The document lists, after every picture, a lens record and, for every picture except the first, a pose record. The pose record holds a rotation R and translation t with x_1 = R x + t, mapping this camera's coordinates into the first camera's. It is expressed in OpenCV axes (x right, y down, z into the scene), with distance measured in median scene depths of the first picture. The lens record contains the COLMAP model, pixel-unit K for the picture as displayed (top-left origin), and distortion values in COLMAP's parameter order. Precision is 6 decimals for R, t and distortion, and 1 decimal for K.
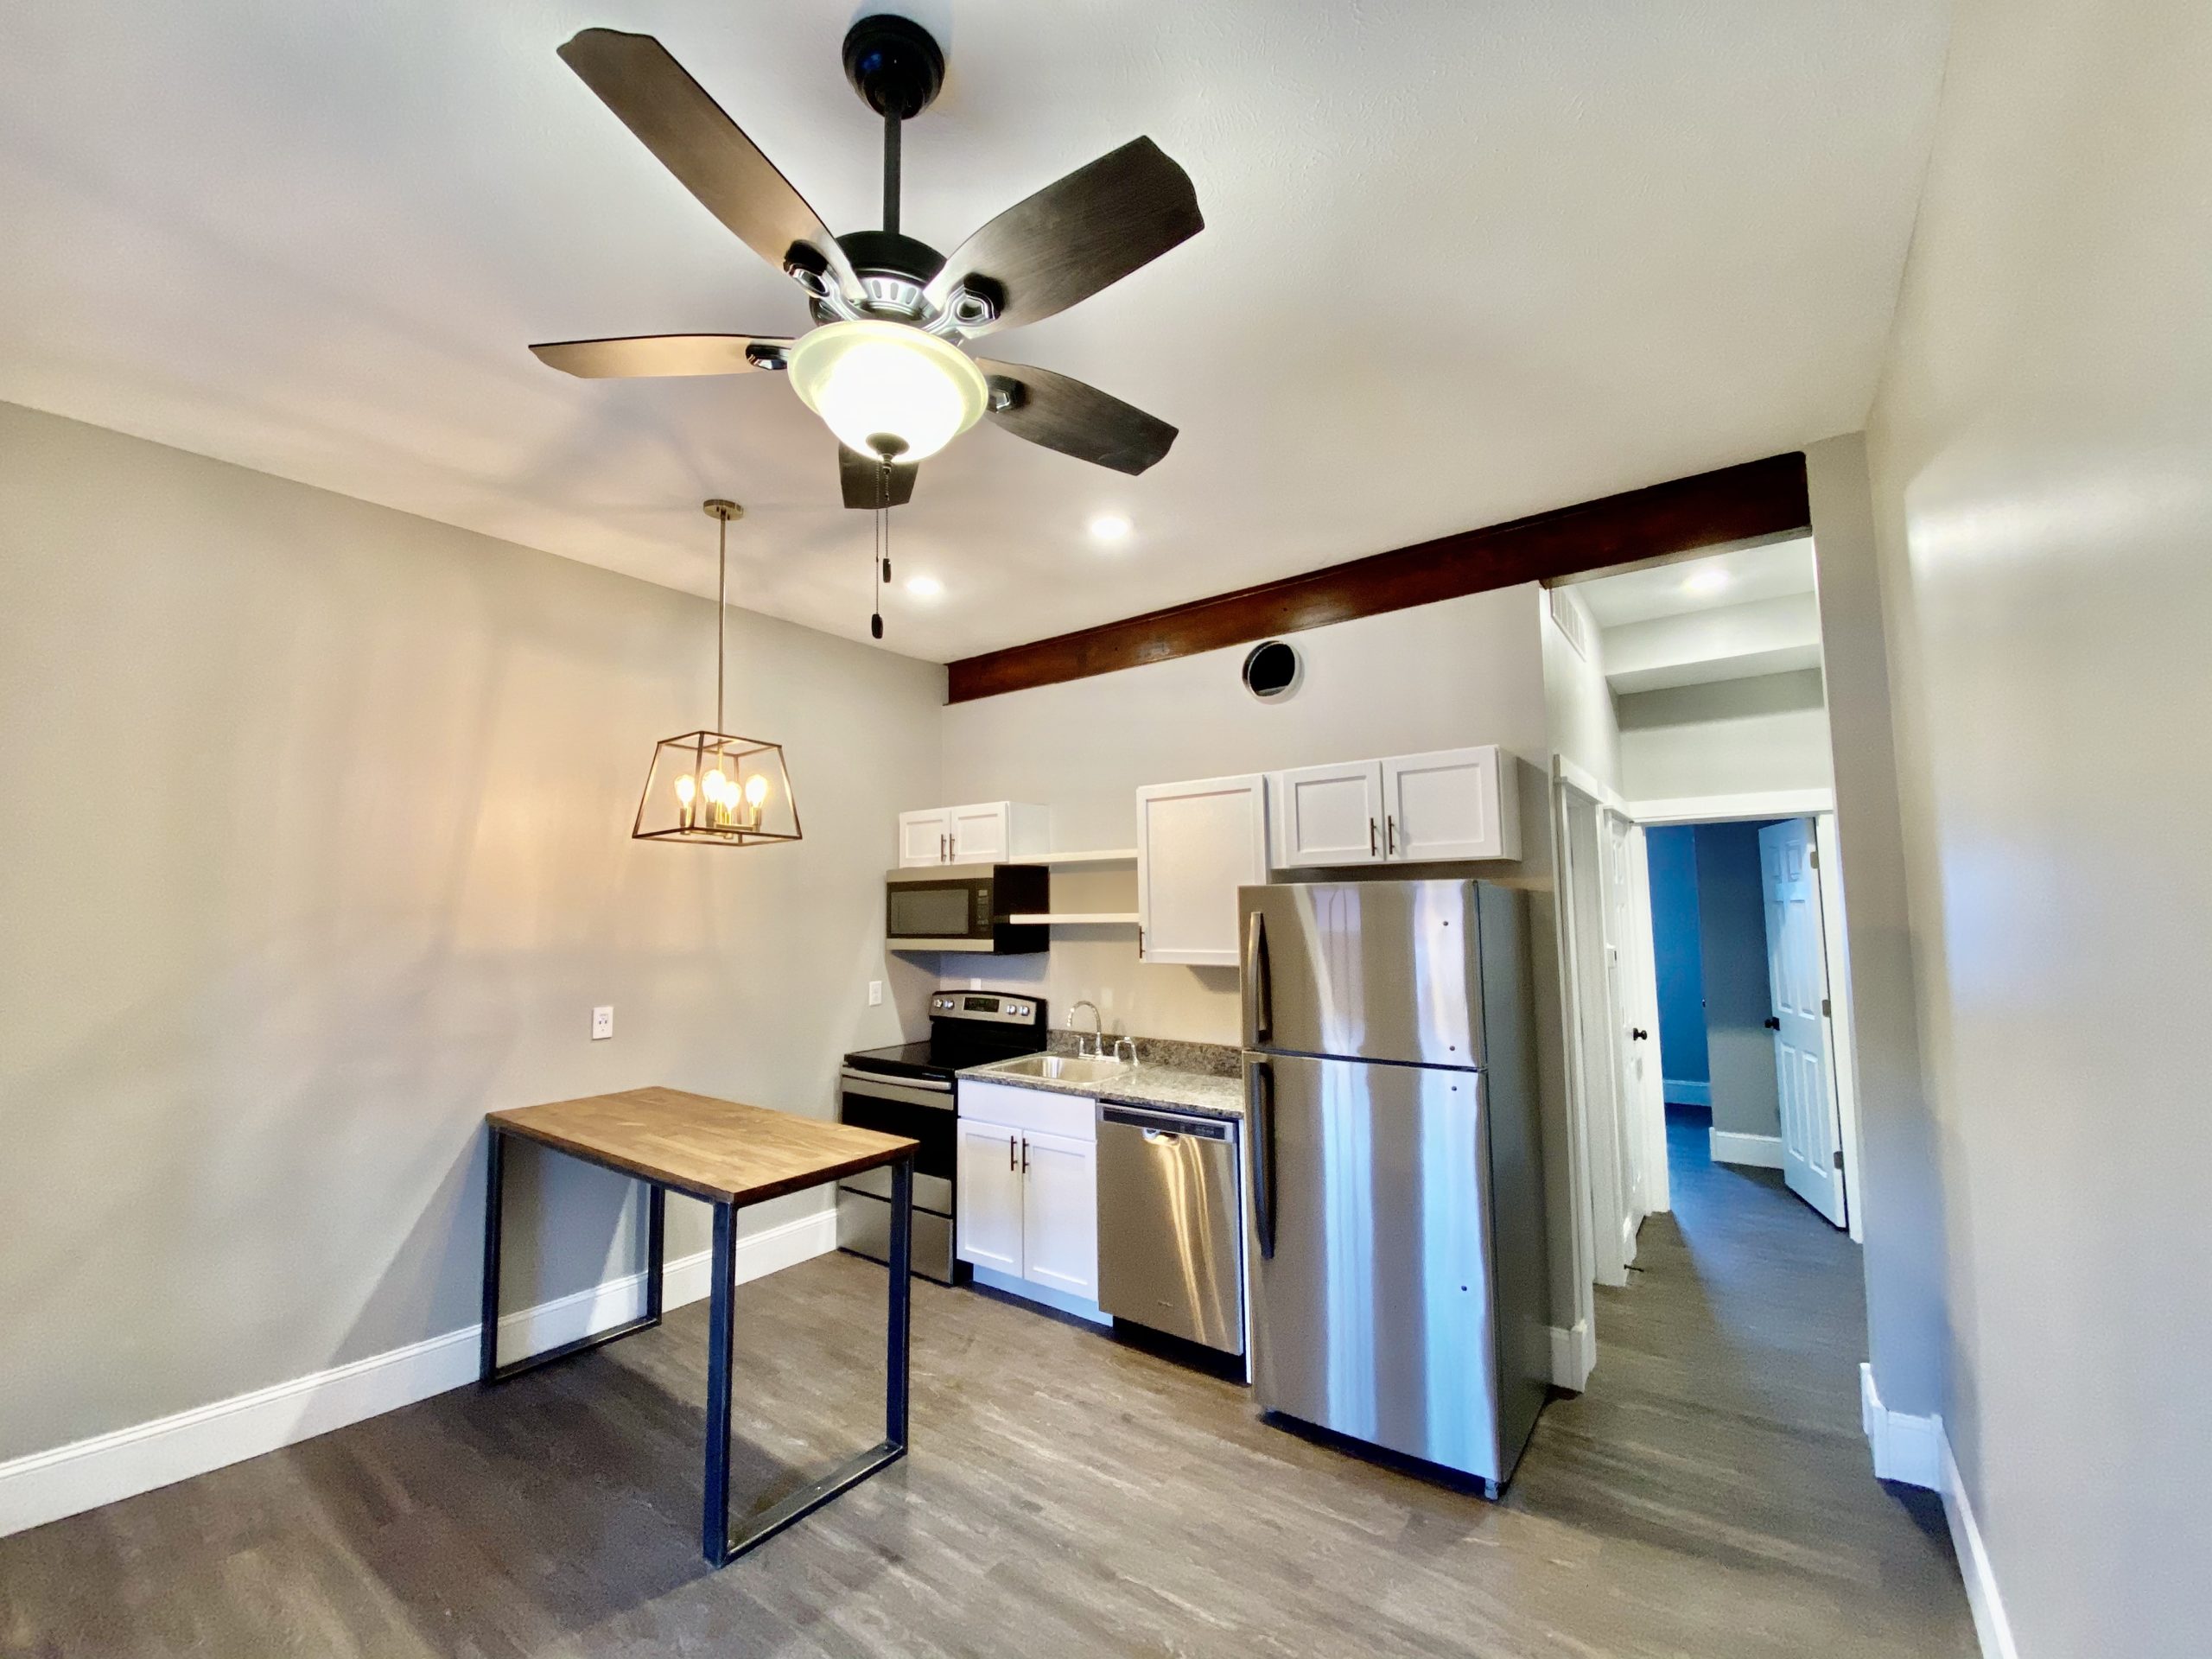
lens RADIAL K [[895.7, 0, 1109.9], [0, 895.7, 827.0], [0, 0, 1]] dist [0.004733, -0.012705]
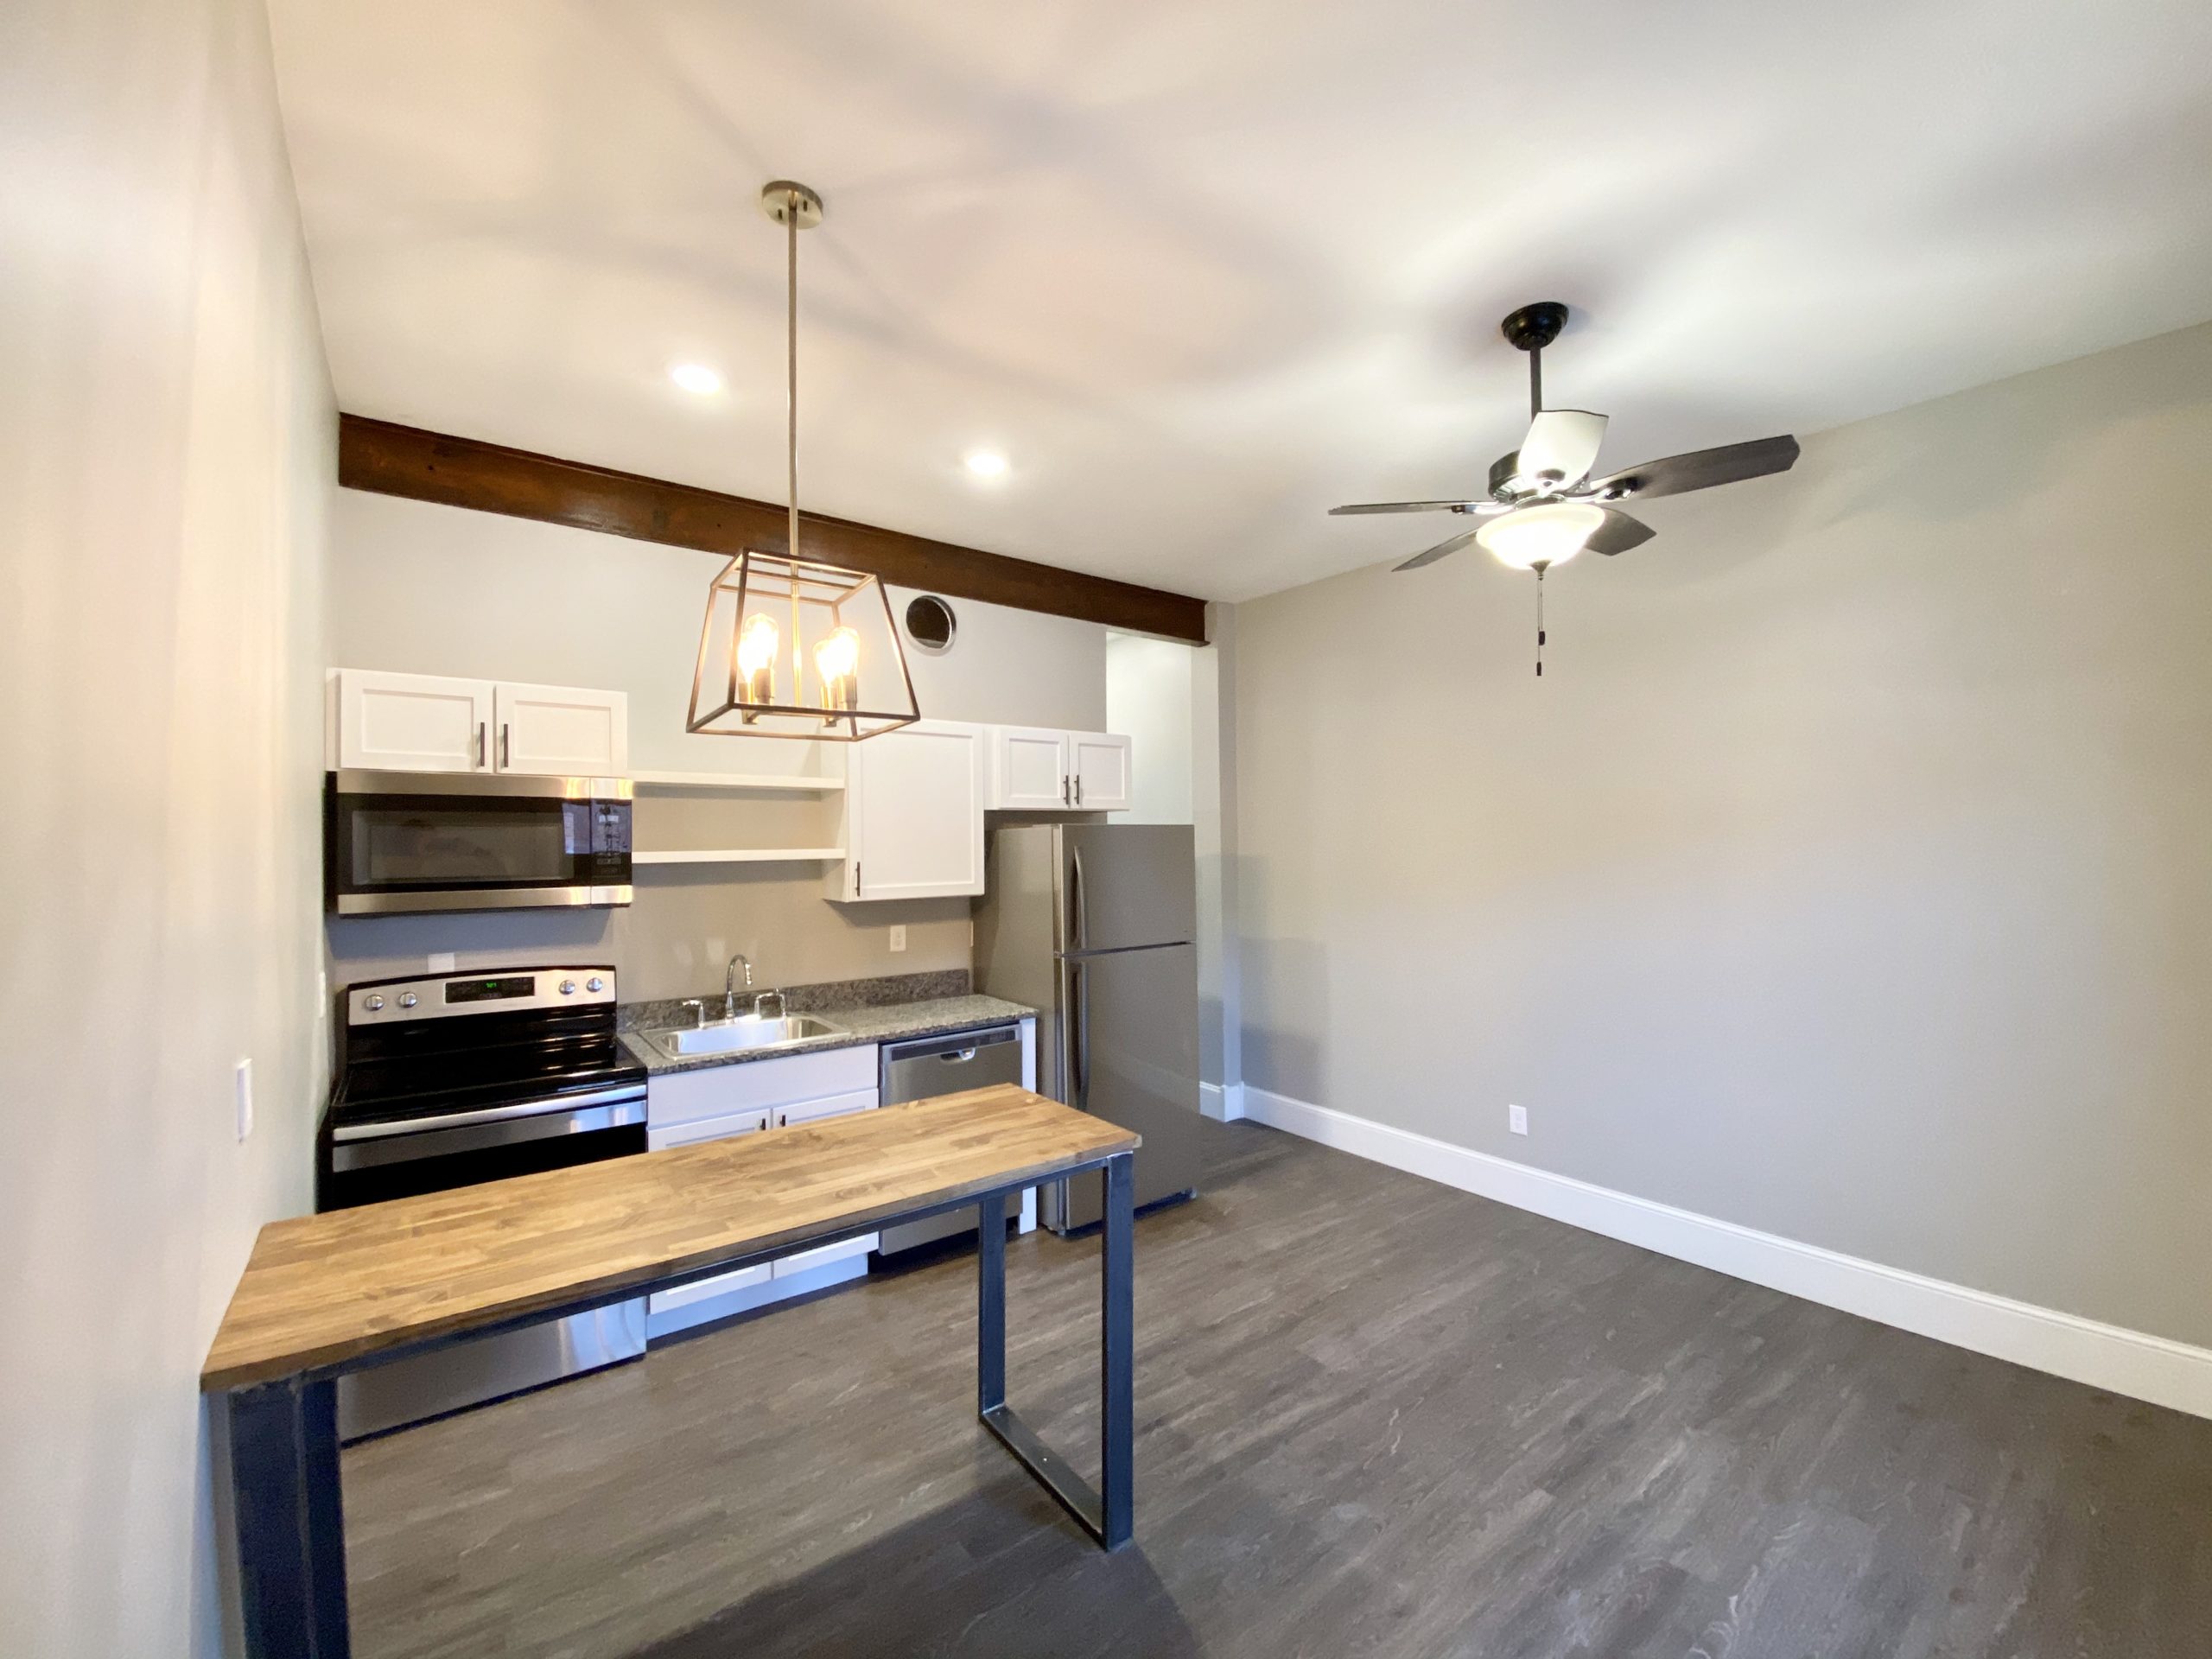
lens RADIAL K [[895.7, 0, 1088.5], [0, 895.7, 858.8], [0, 0, 1]] dist [0.004733, -0.012705]
pose [[0.298632, -0.000963, 0.954368, -0.689954], [-0.078602, 0.996577, 0.025601, 0.055077], [-0.951126, -0.082660, 0.297534, 0.423932]]
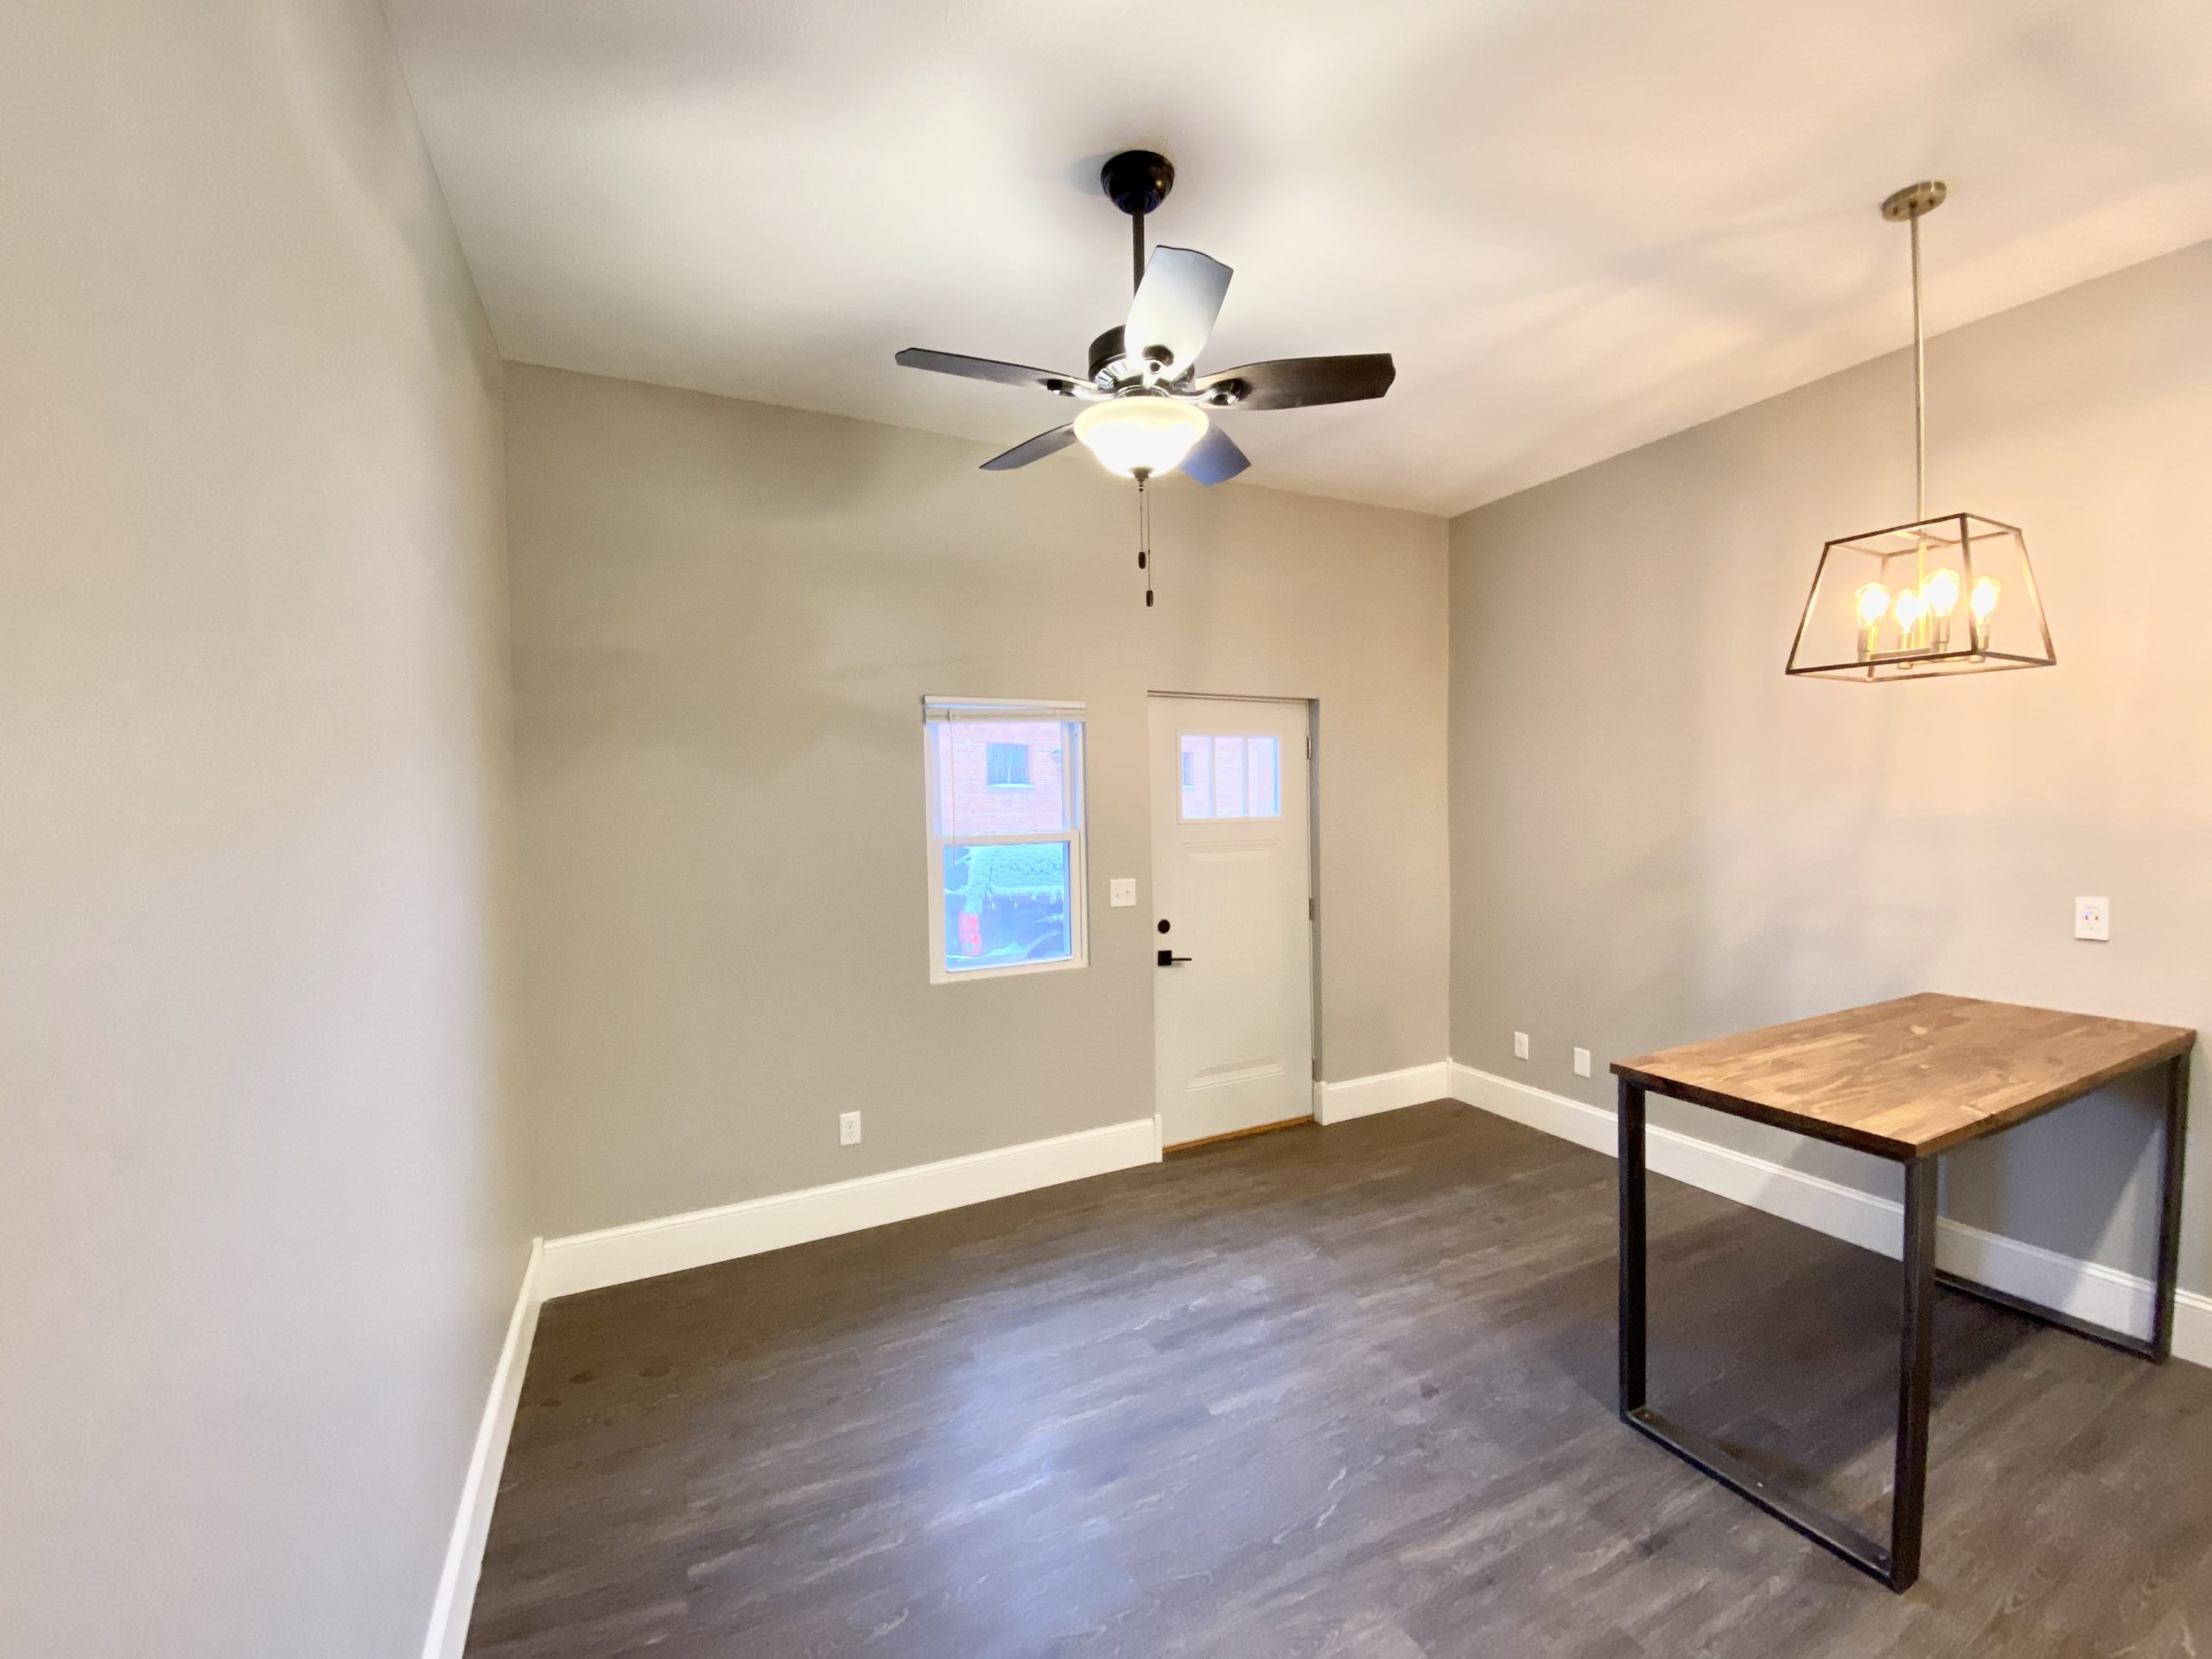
lens RADIAL K [[895.7, 0, 1087.4], [0, 895.7, 830.0], [0, 0, 1]] dist [0.004733, -0.012705]
pose [[-0.469457, 0.048581, -0.881618, 0.368178], [0.105913, 0.994374, -0.001603, 0.051137], [0.876580, -0.094127, -0.471961, 0.520732]]
